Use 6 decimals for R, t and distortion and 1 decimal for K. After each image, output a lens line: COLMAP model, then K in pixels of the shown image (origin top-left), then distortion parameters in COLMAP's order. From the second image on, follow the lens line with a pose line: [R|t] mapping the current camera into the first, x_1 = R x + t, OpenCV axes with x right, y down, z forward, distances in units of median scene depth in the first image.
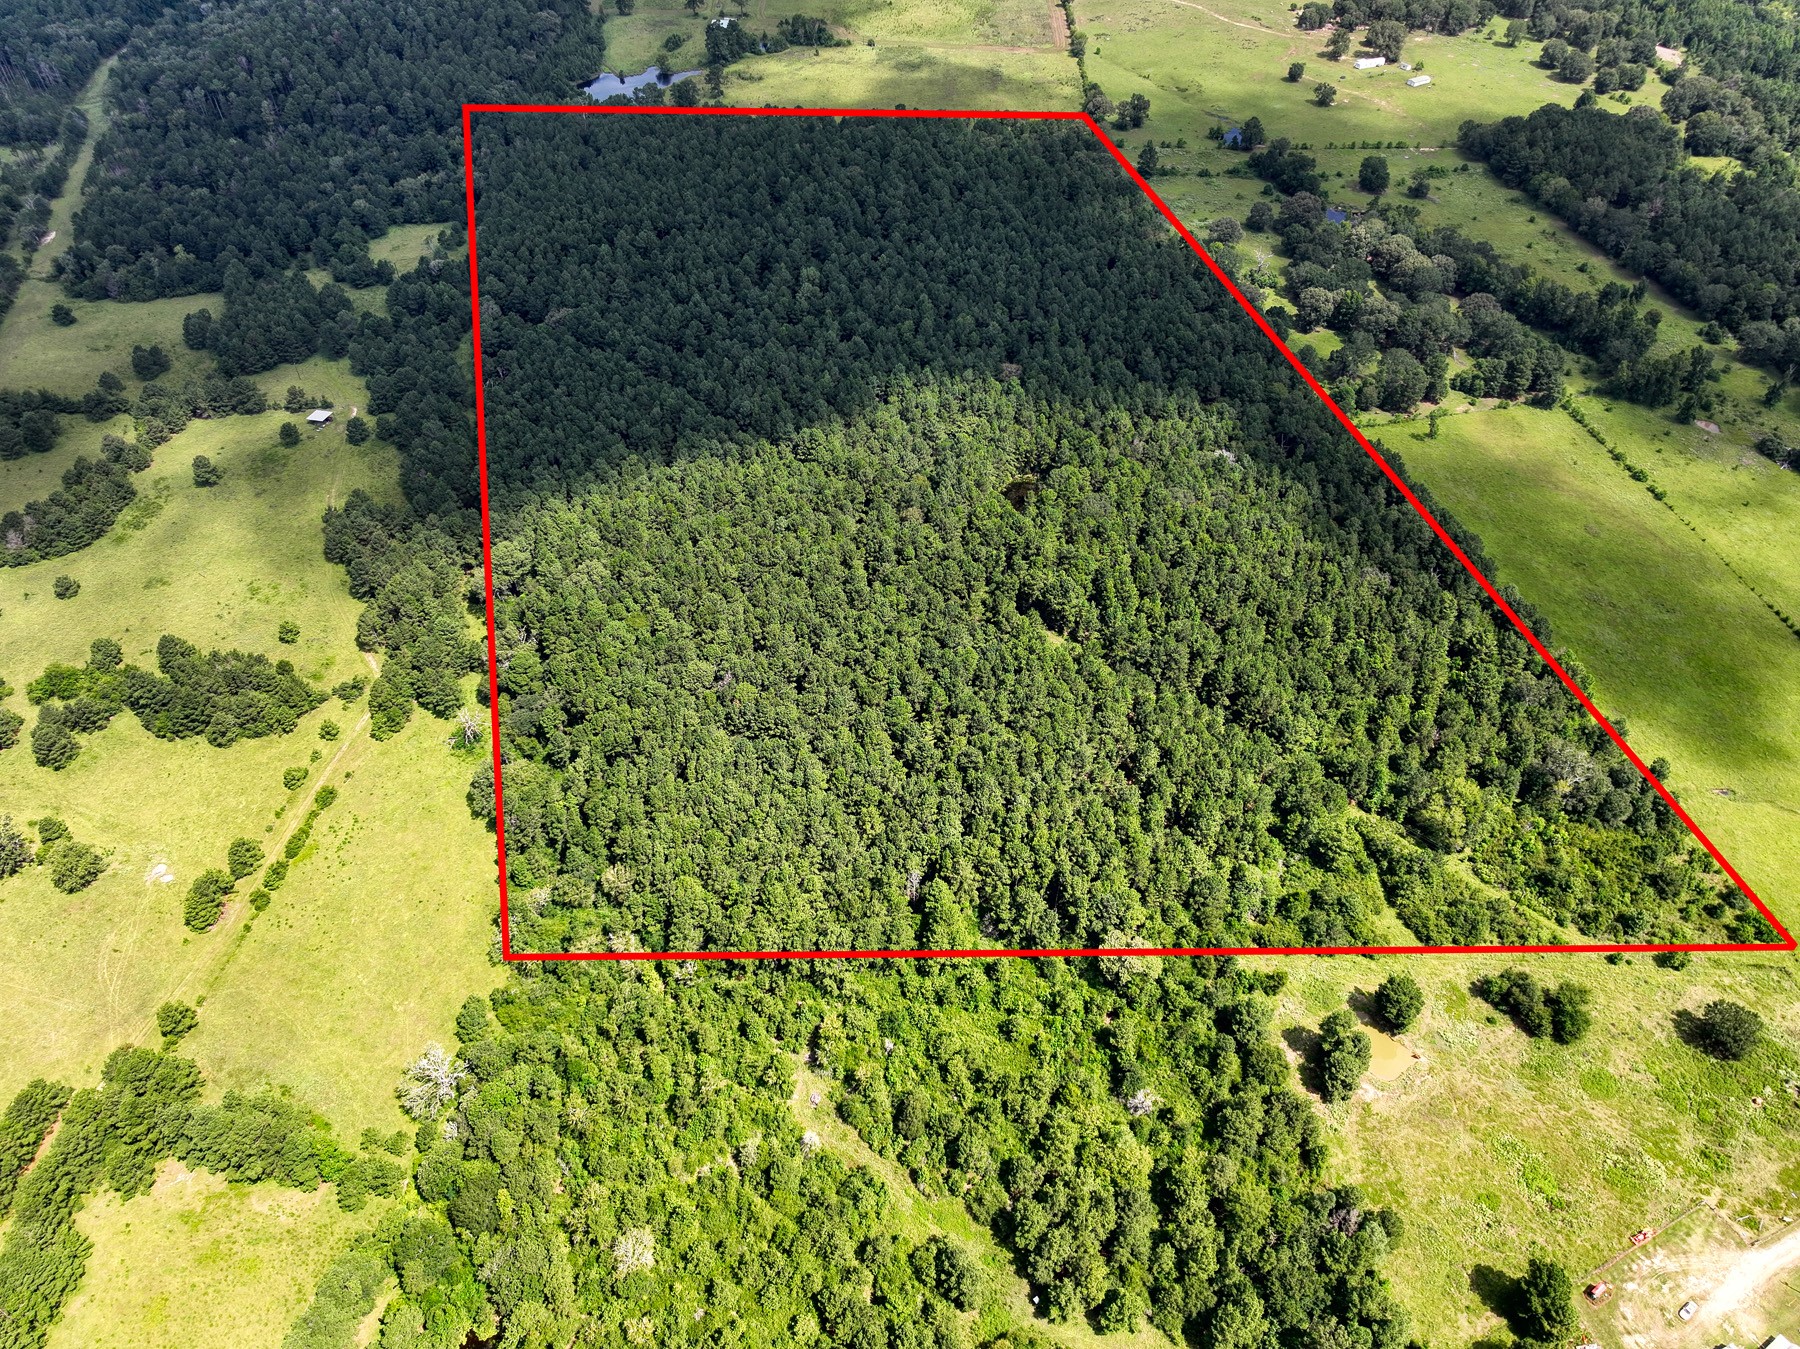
lens RADIAL K [[1264.2, 0, 899.7], [0, 1264.2, 681.5], [0, 0, 1]] dist [-0.010230, 0.031533]
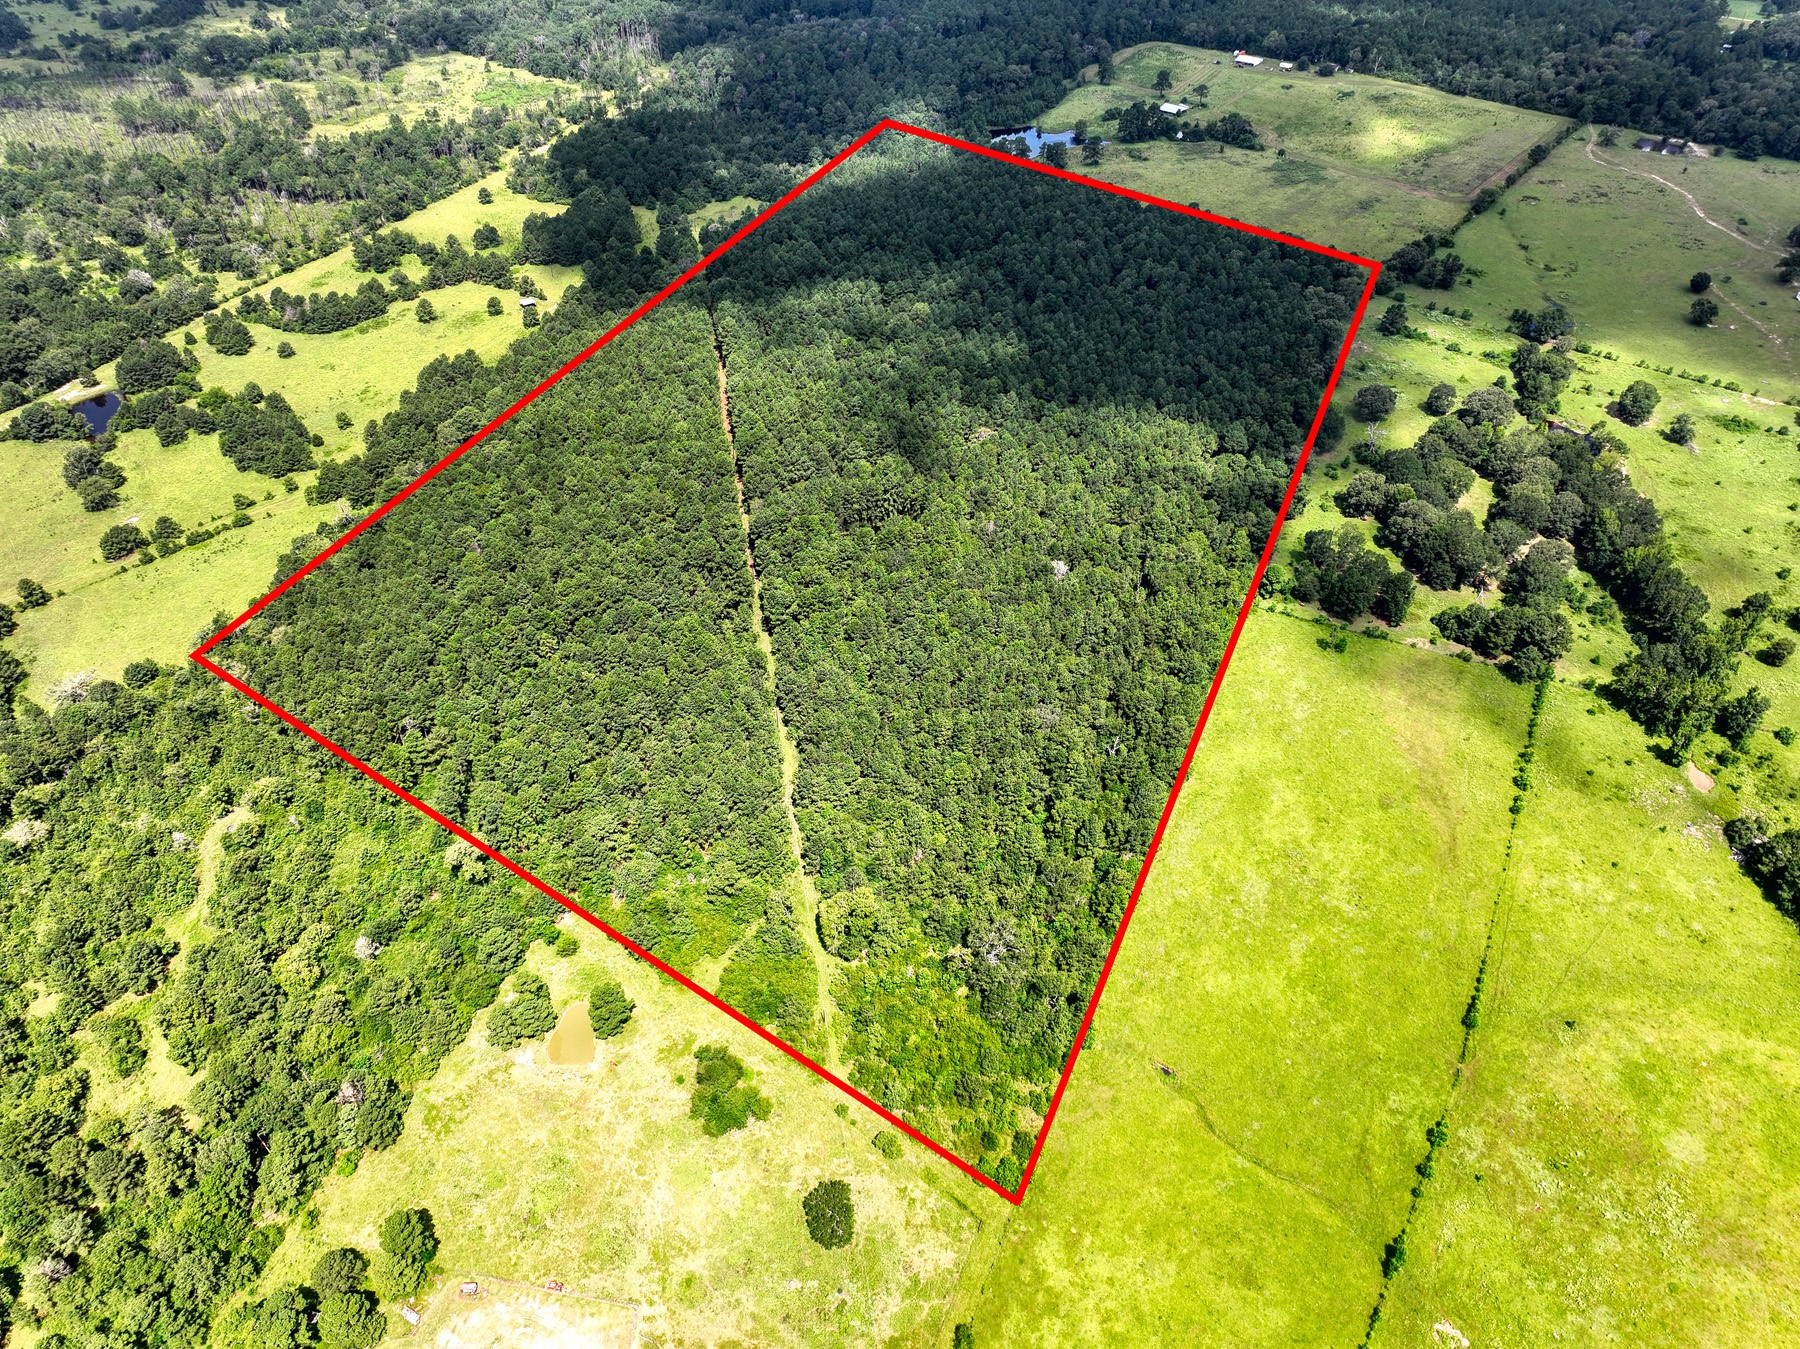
lens RADIAL K [[1264.2, 0, 899.7], [0, 1264.2, 681.5], [0, 0, 1]] dist [-0.010230, 0.031533]
pose [[0.797234, 0.398179, -0.453731, 0.762821], [-0.423185, 0.904645, 0.050324, -0.114894], [0.430503, 0.151892, 0.889717, 0.112132]]
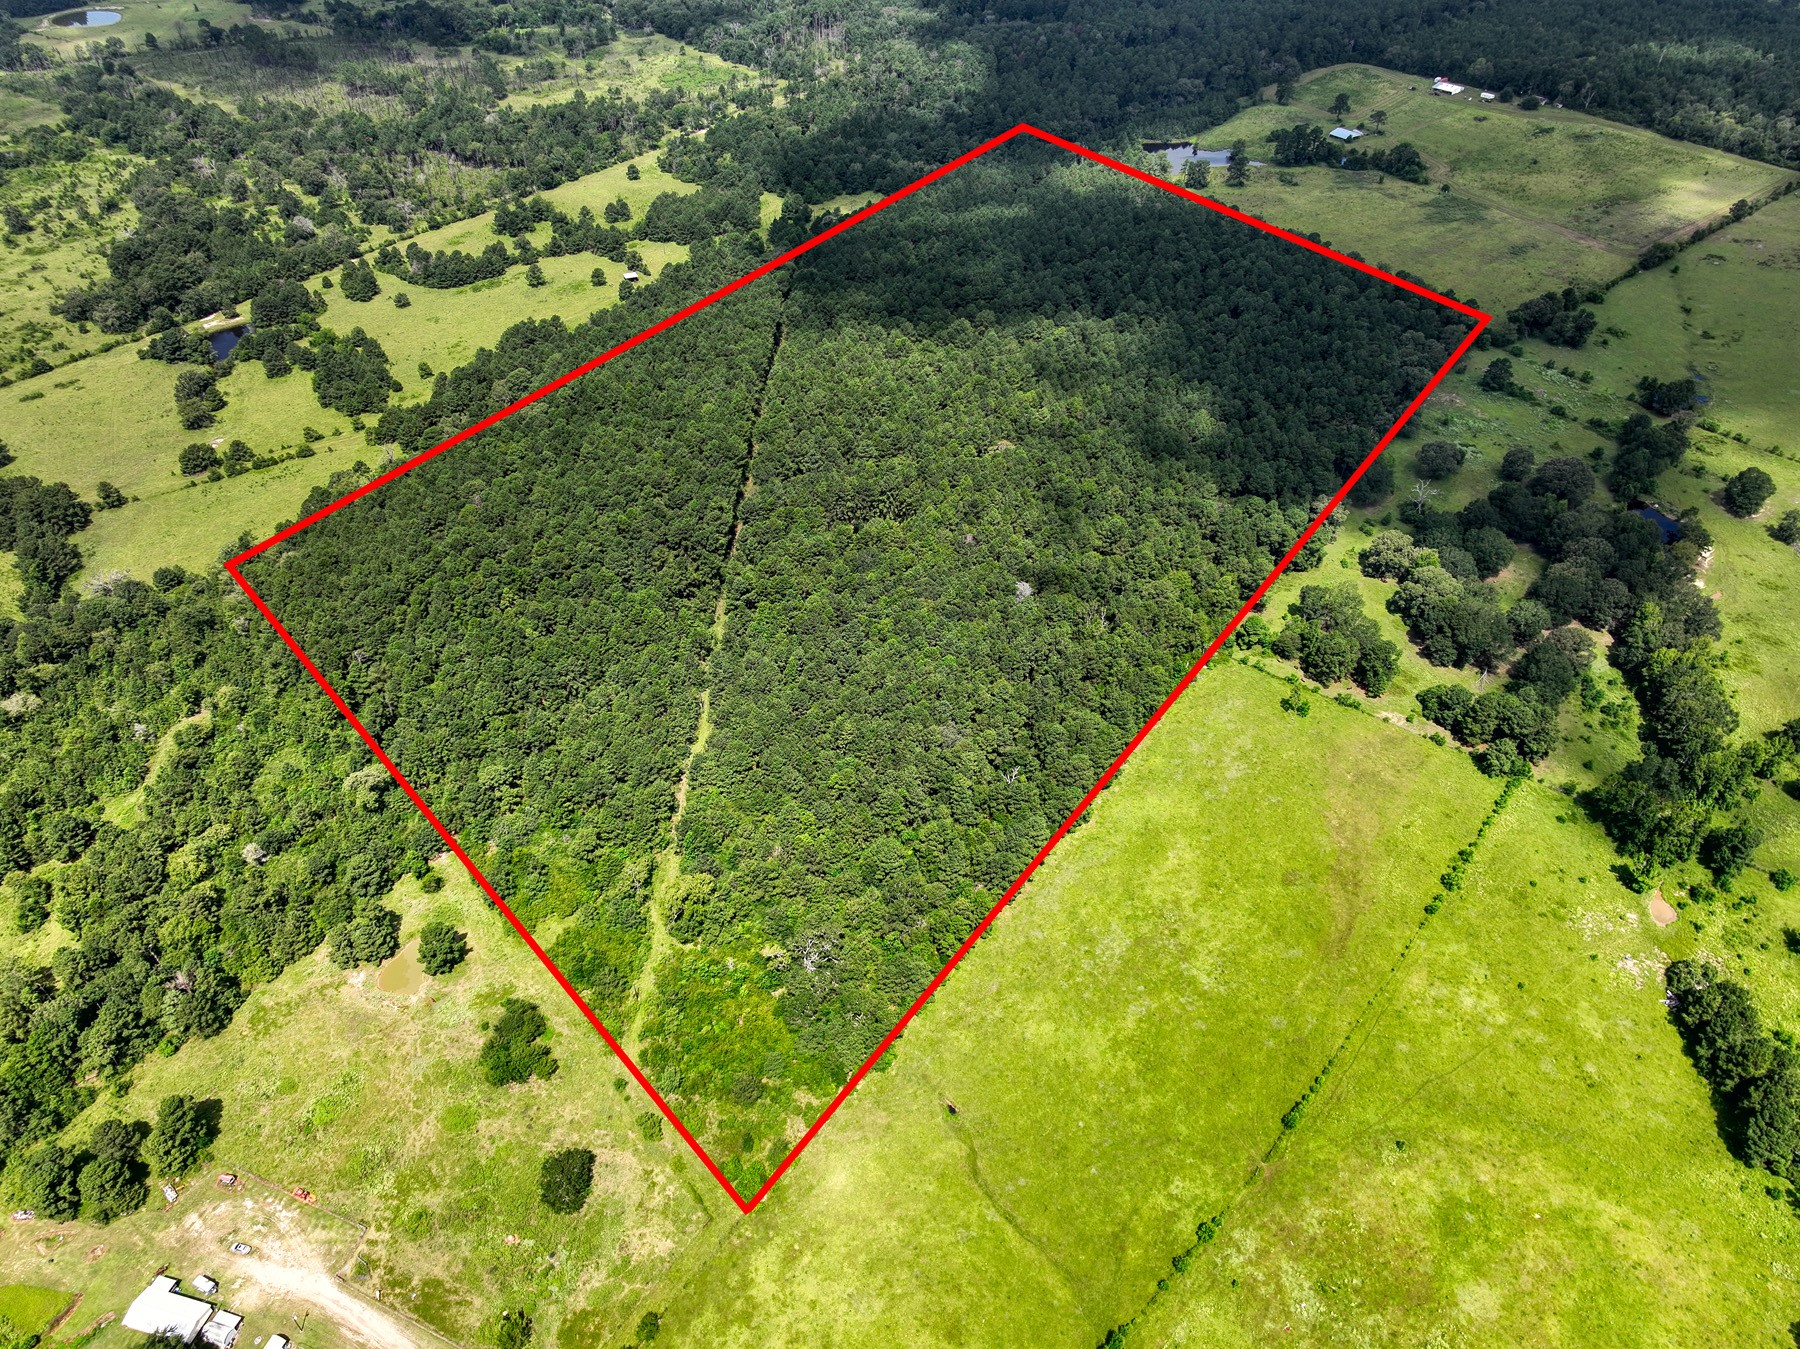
lens RADIAL K [[1264.2, 0, 899.7], [0, 1264.2, 681.5], [0, 0, 1]] dist [-0.010230, 0.031533]
pose [[0.649003, 0.499423, -0.573909, 0.933316], [-0.530620, 0.837741, 0.128963, -0.231638], [0.545195, 0.220830, 0.808701, 0.231364]]
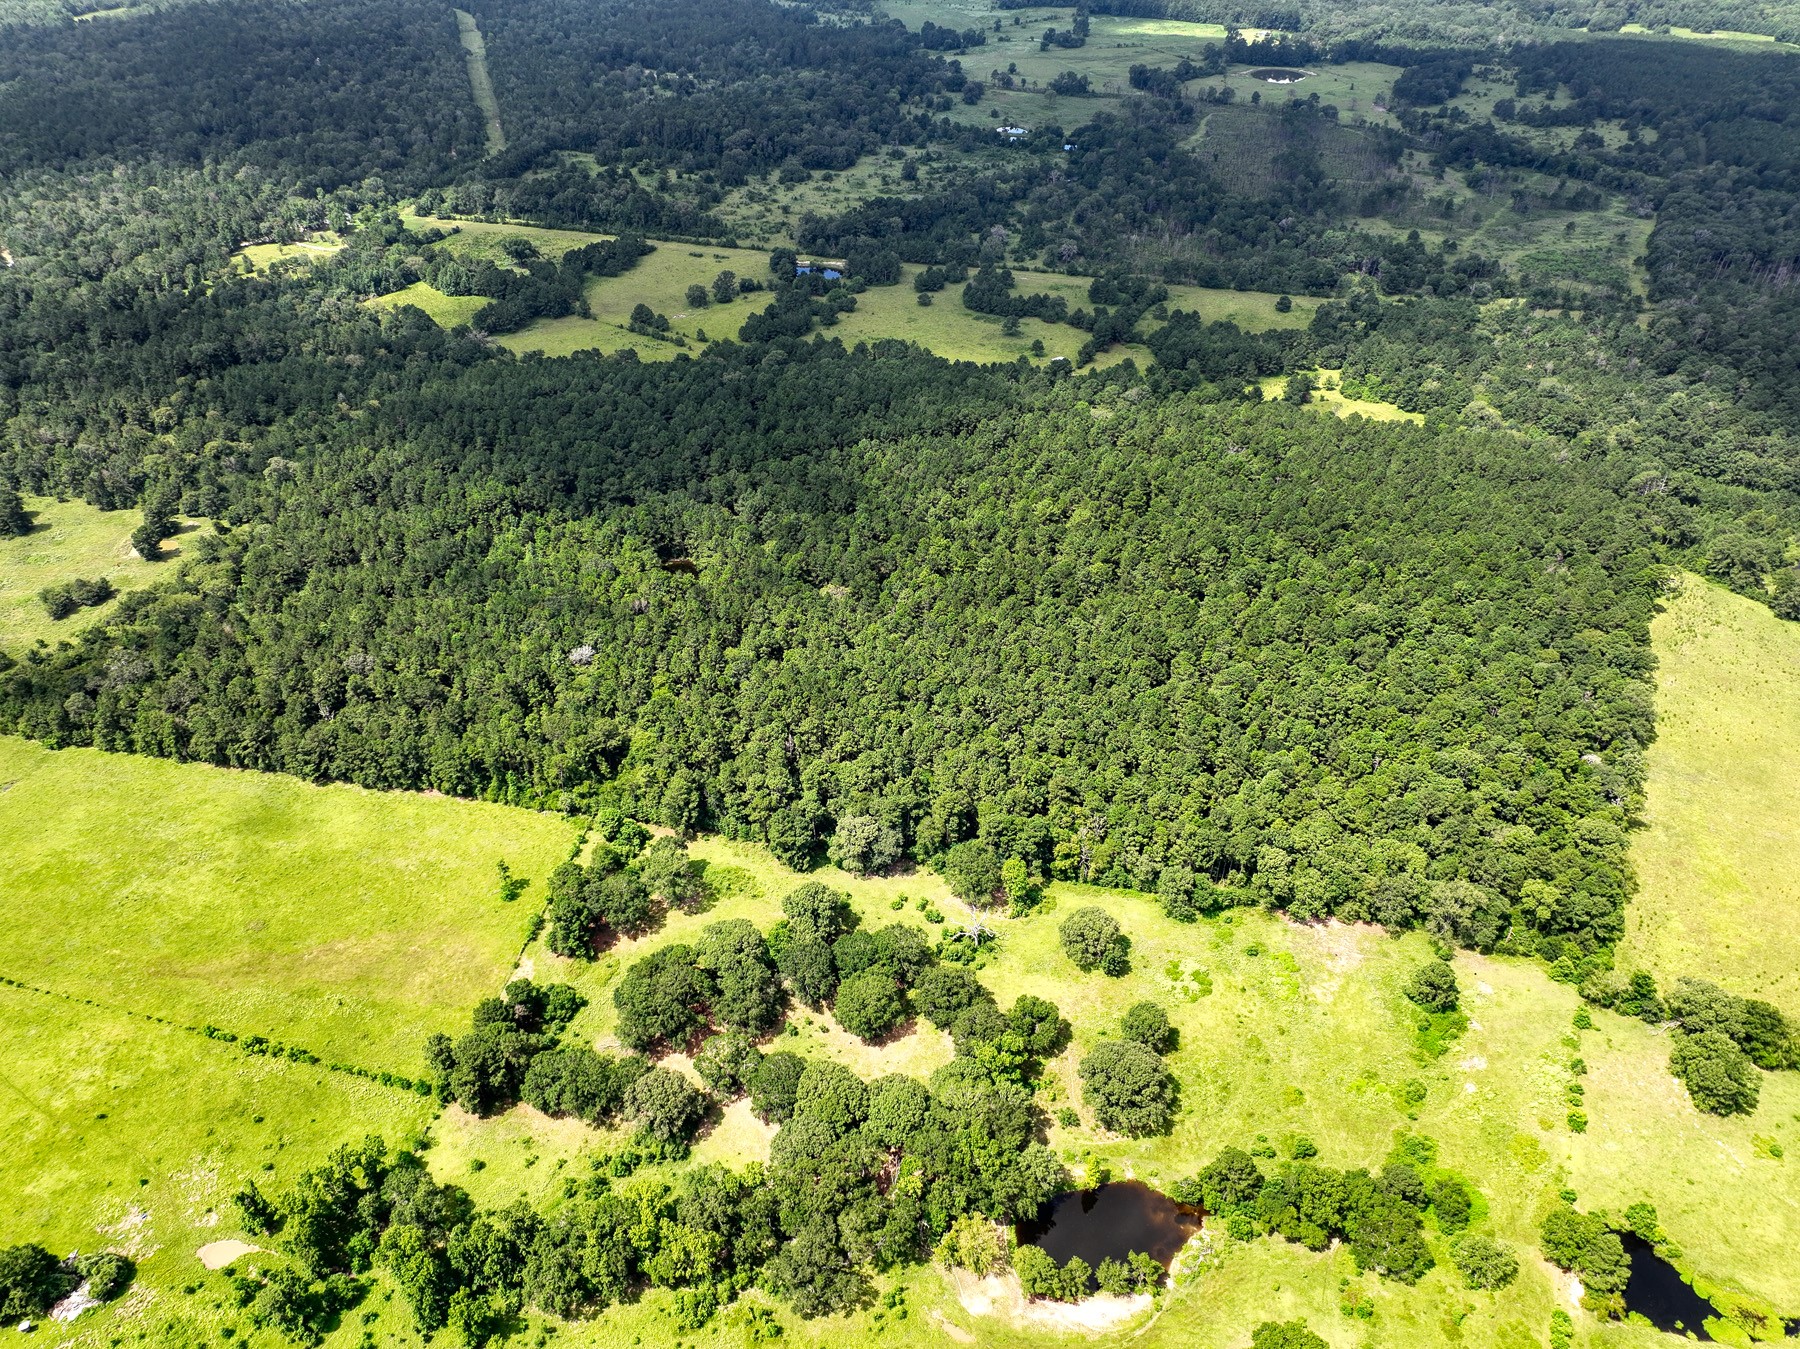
lens RADIAL K [[1264.2, 0, 899.7], [0, 1264.2, 681.5], [0, 0, 1]] dist [-0.010230, 0.031533]
pose [[-0.428660, 0.549148, -0.717417, 1.030948], [-0.629234, 0.388353, 0.673236, -1.169744], [0.648317, 0.740012, 0.179071, 1.199641]]
